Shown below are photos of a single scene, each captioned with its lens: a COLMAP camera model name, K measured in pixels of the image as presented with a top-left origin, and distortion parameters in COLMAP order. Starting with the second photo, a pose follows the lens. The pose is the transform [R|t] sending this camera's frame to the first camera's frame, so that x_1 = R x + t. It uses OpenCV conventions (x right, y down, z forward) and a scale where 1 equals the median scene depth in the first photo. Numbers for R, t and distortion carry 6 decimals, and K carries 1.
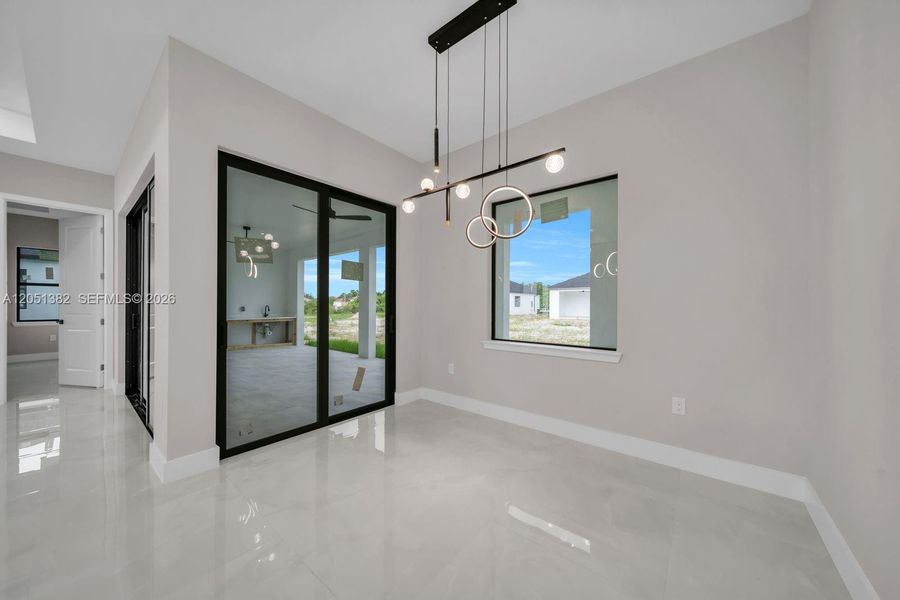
lens RADIAL K [[314.0, 0, 450.0], [0, 314.0, 300.0], [0, 0, 1]] dist [-0.000309, -0.000007]
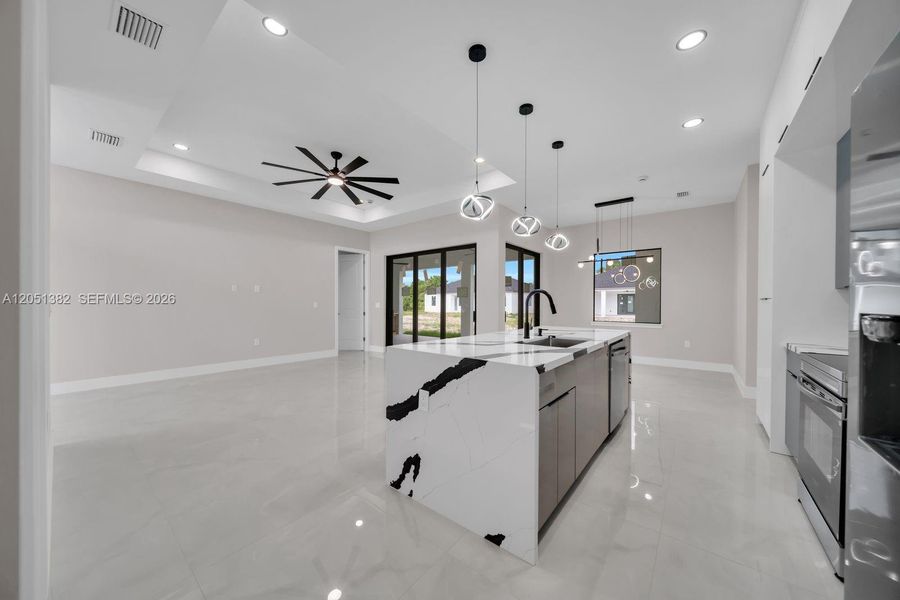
lens RADIAL K [[314.0, 0, 450.0], [0, 314.0, 300.0], [0, 0, 1]] dist [-0.000309, -0.000007]
pose [[0.999791, -0.000716, 0.020420, -0.656360], [0.000650, 0.999994, 0.003265, -0.013974], [-0.020423, -0.003251, 0.999786, -0.790191]]
